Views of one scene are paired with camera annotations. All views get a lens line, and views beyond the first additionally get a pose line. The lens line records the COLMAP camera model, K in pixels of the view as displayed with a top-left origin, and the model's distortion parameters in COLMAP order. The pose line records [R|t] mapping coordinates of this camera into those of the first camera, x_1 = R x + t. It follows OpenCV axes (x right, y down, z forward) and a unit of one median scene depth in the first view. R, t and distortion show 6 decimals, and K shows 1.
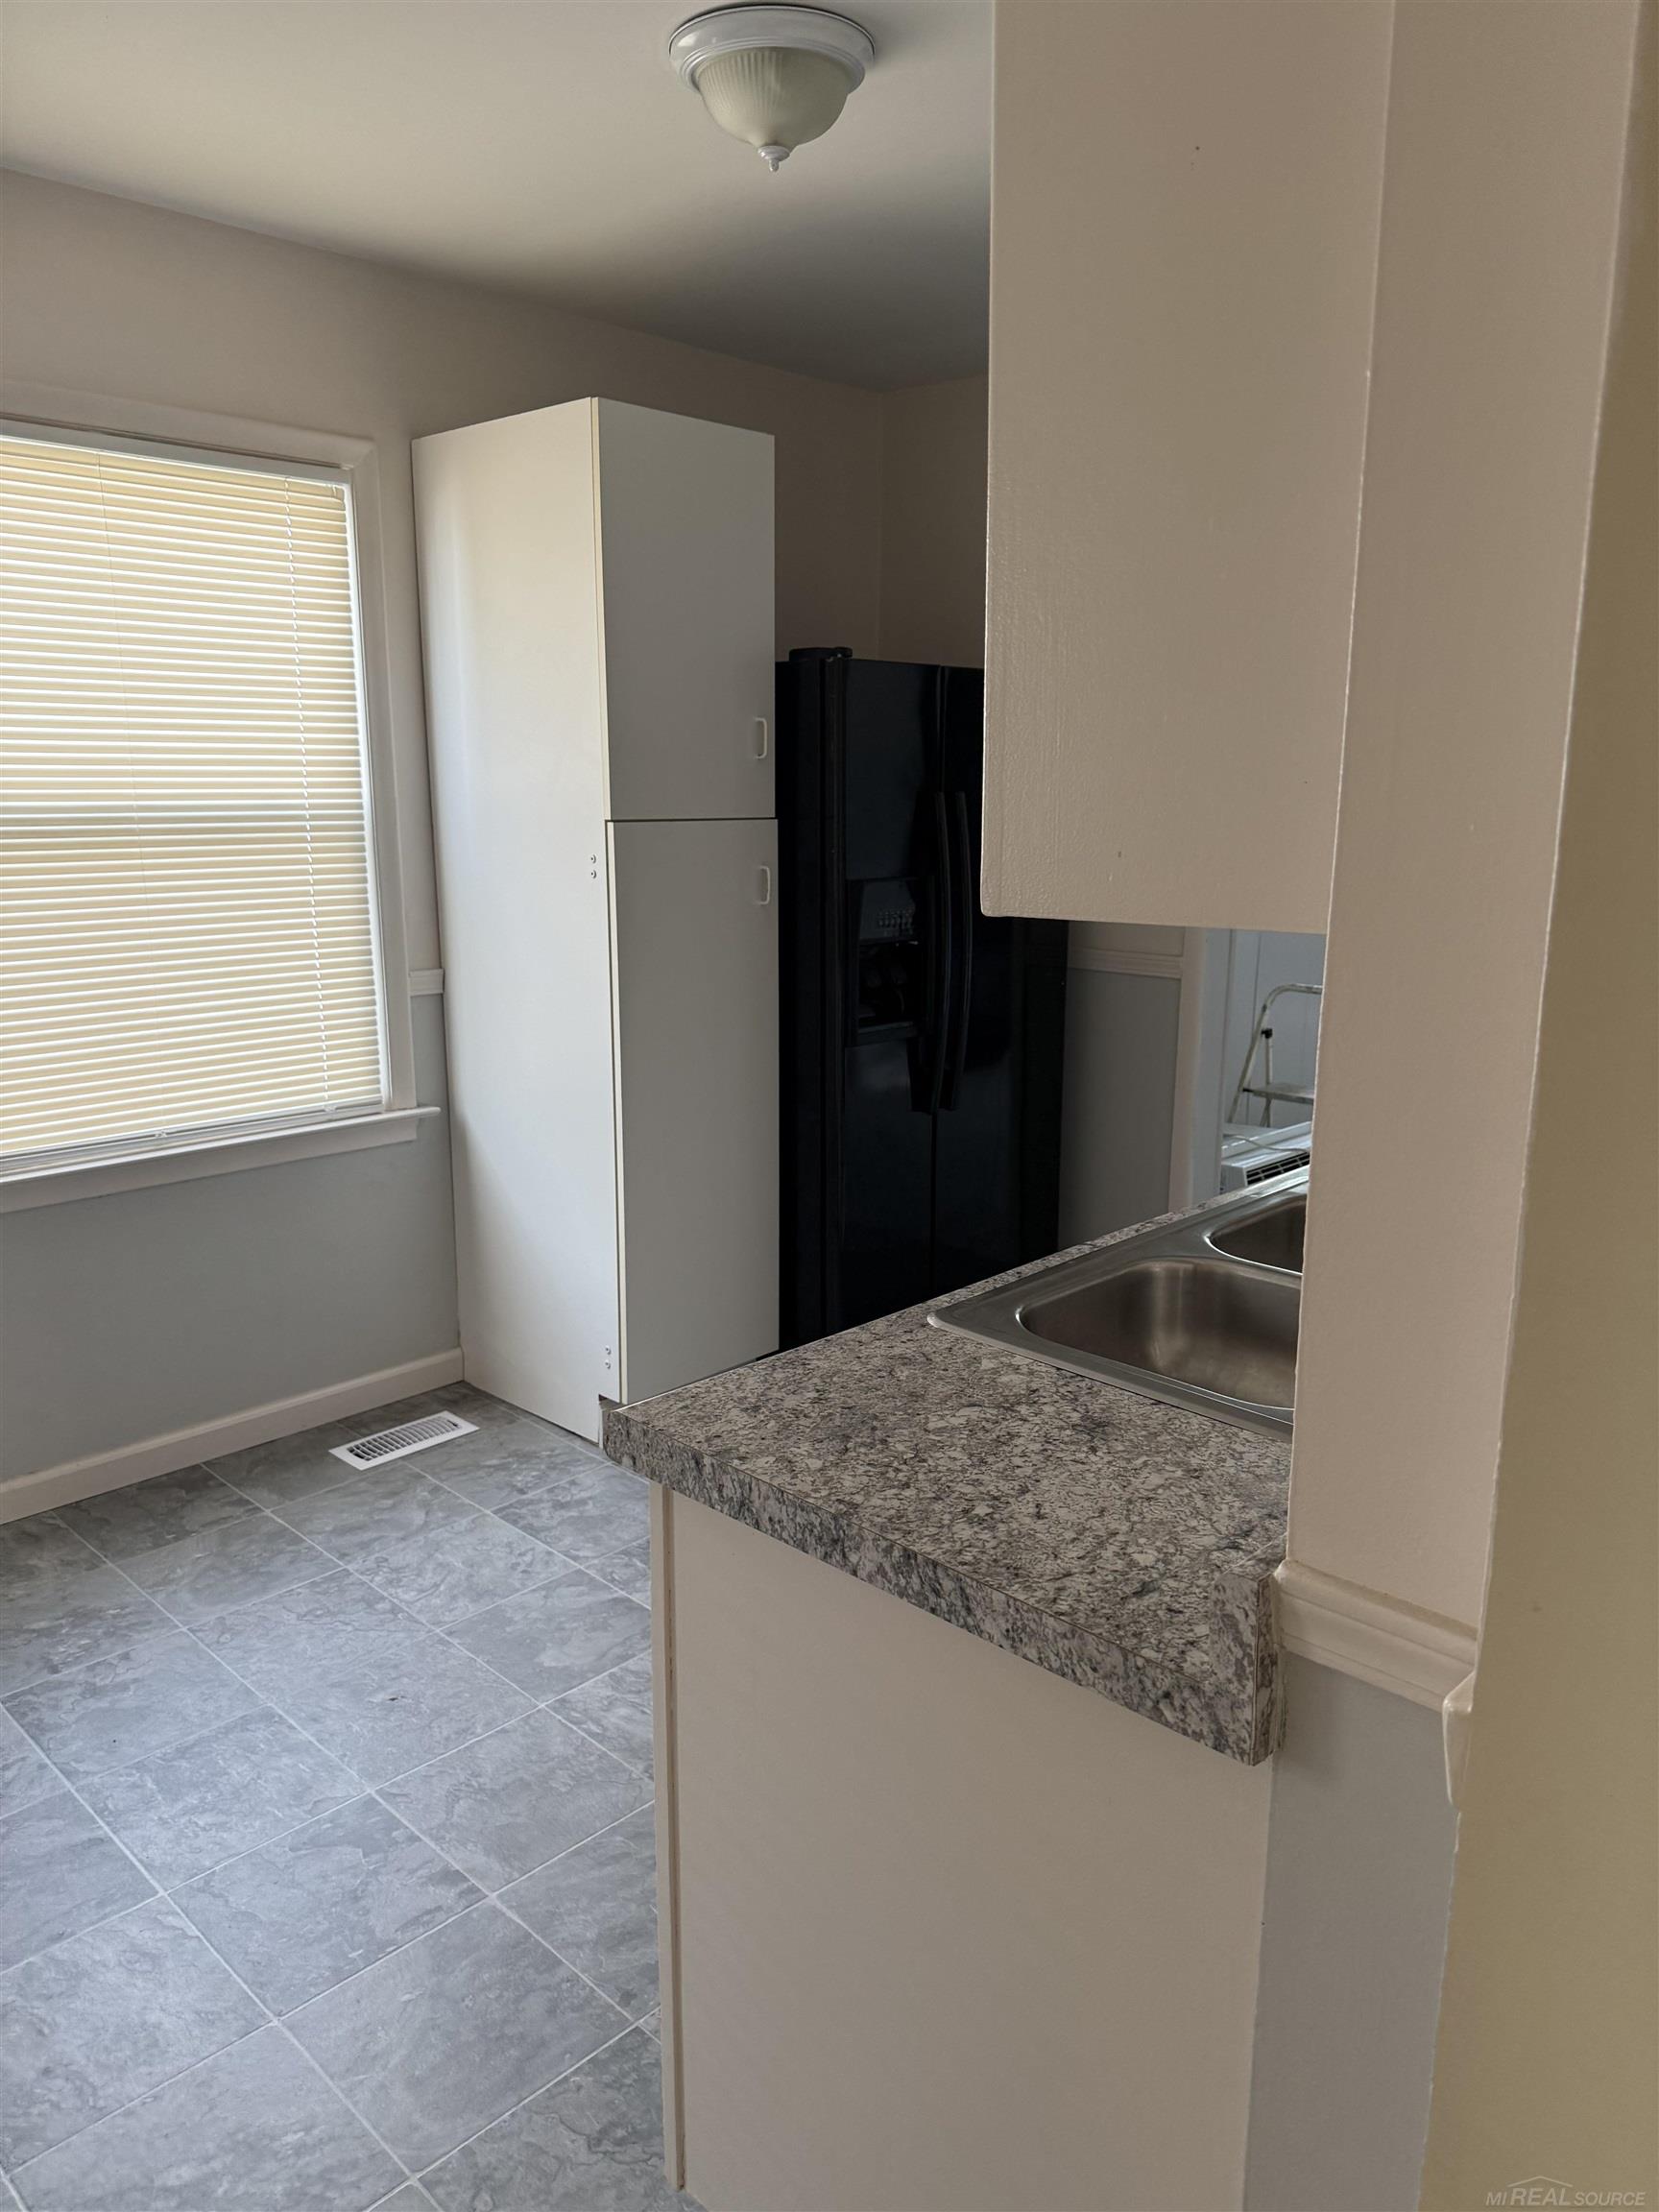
lens RADIAL K [[1587.0, 0, 815.9], [0, 1587.0, 1105.2], [0, 0, 1]] dist [0.063581, -0.058156]
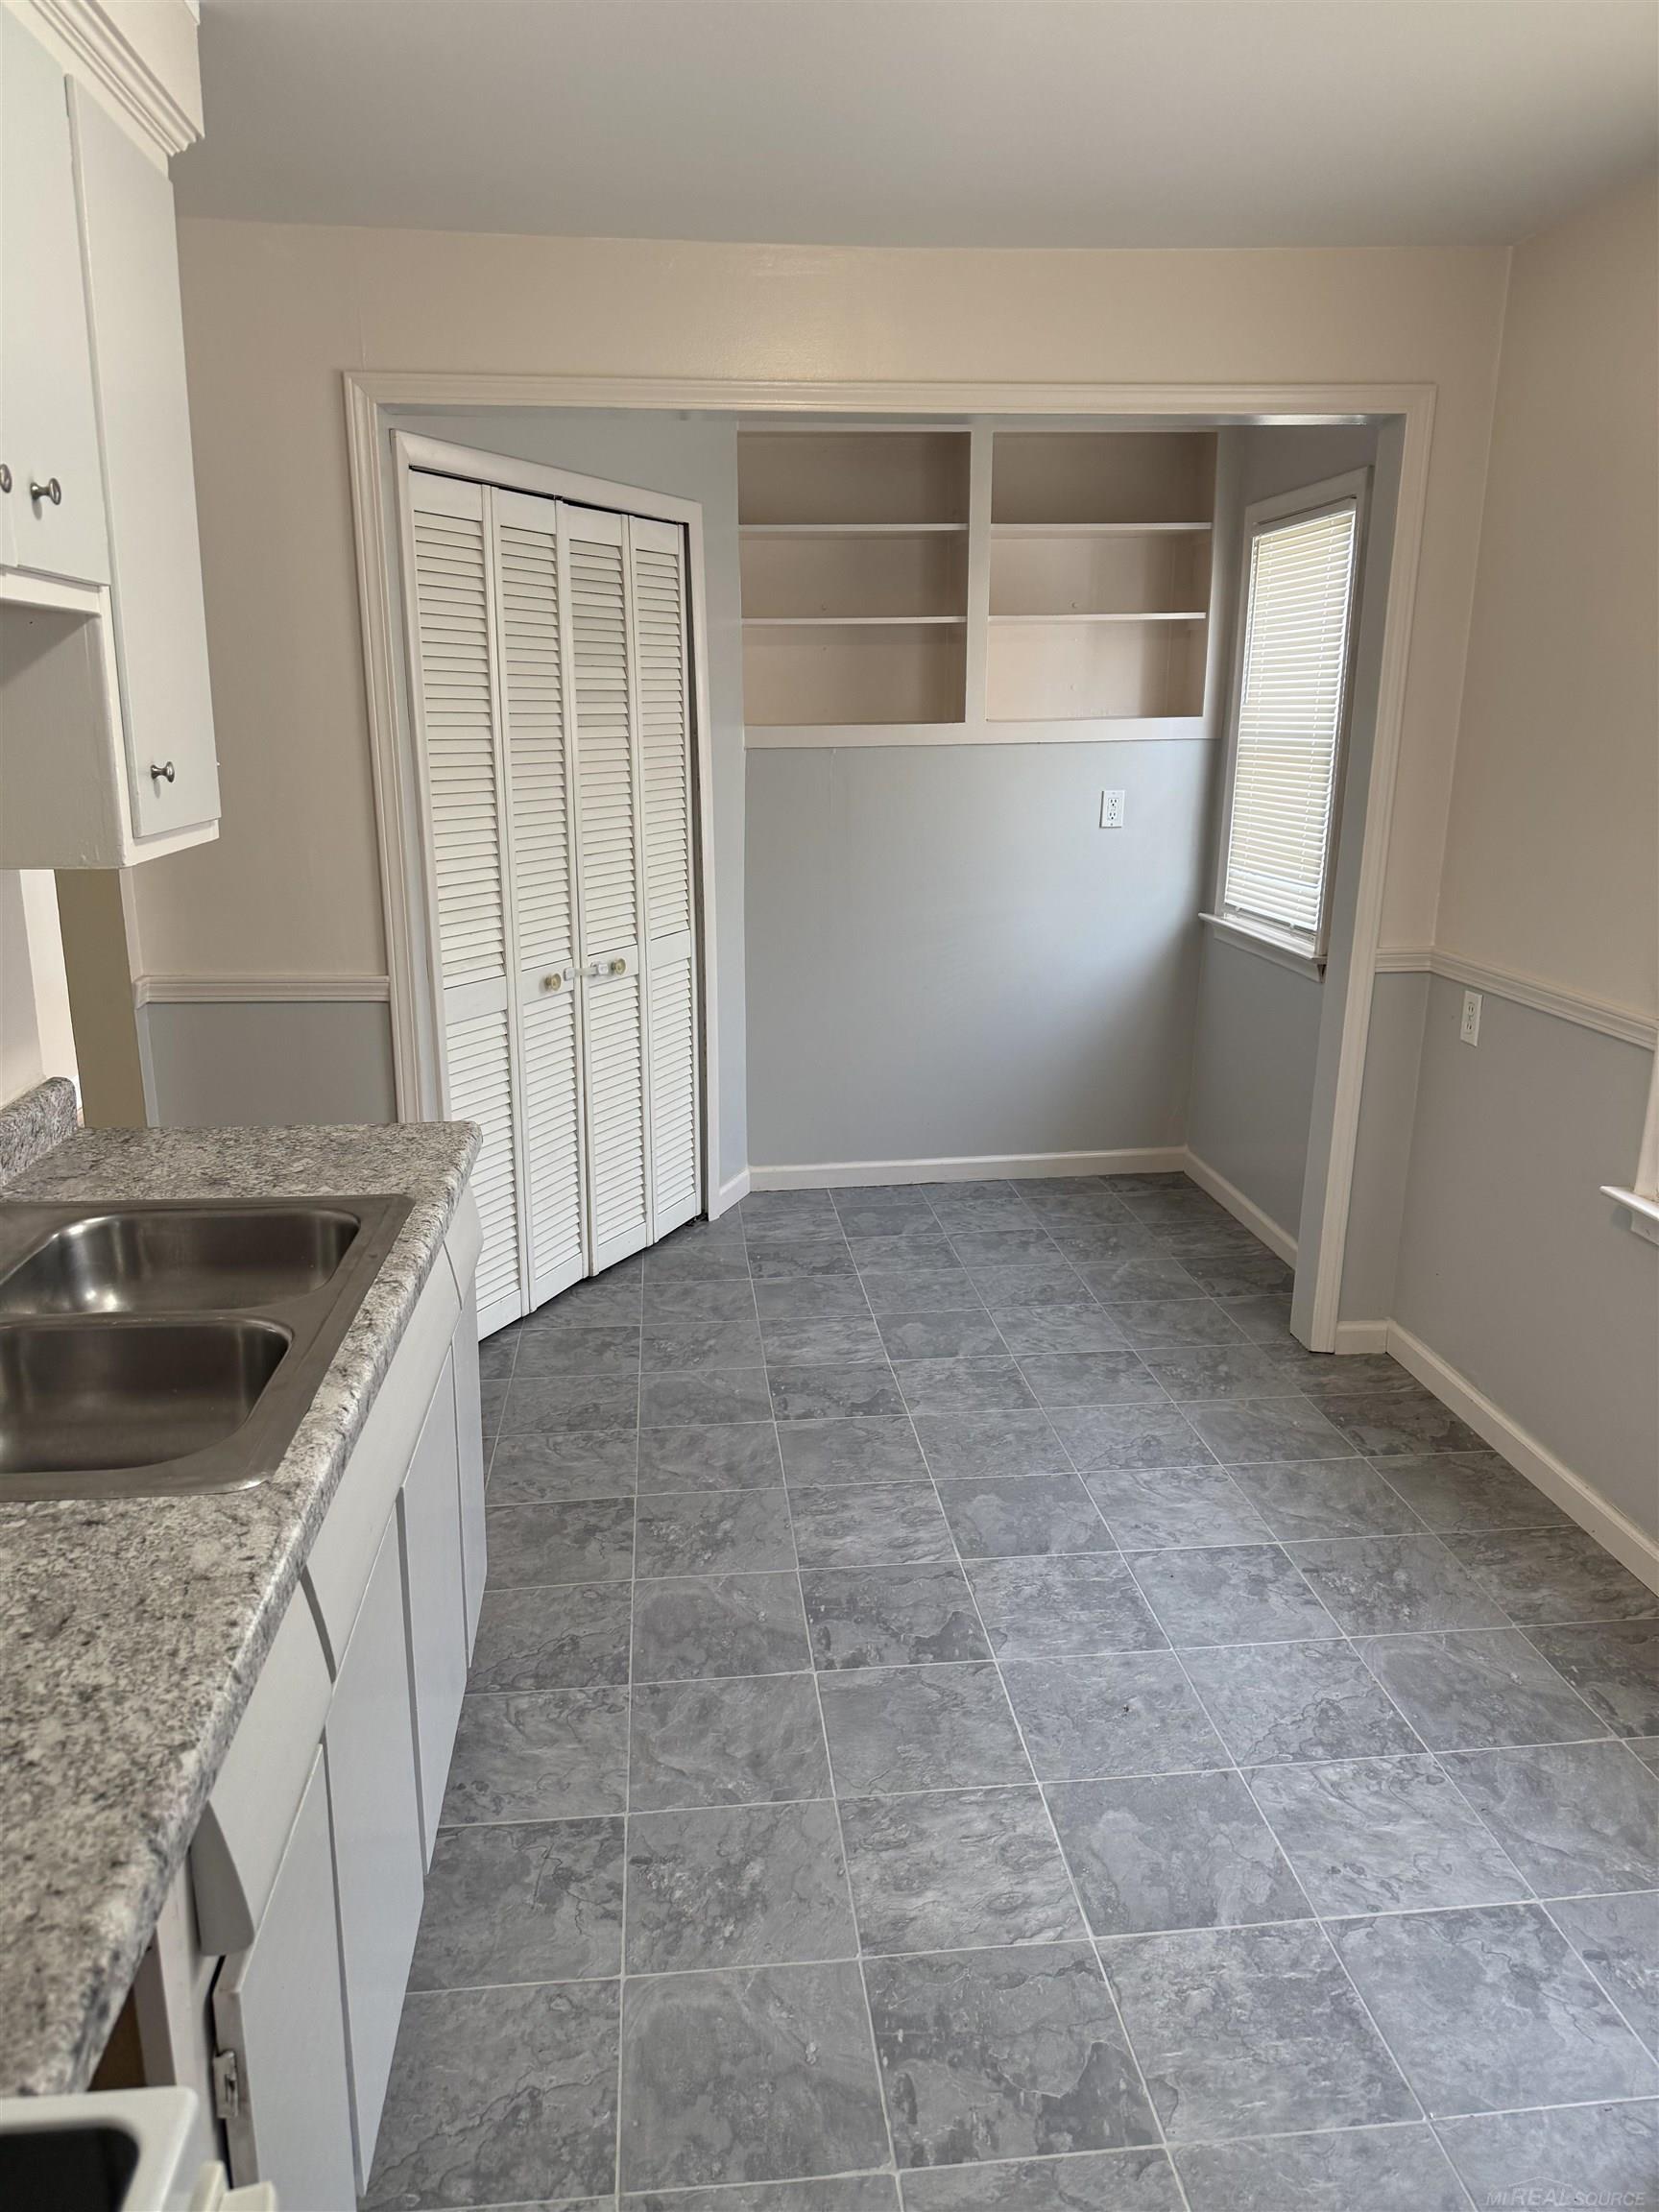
lens RADIAL K [[1559.2, 0, 816.6], [0, 1559.2, 1109.1], [0, 0, 1]] dist [-0.005457, 0.001448]
pose [[-0.641476, 0.185423, -0.744397, 0.694715], [-0.171721, 0.911020, 0.374906, -0.406720], [0.747677, 0.368322, -0.552556, 1.700228]]
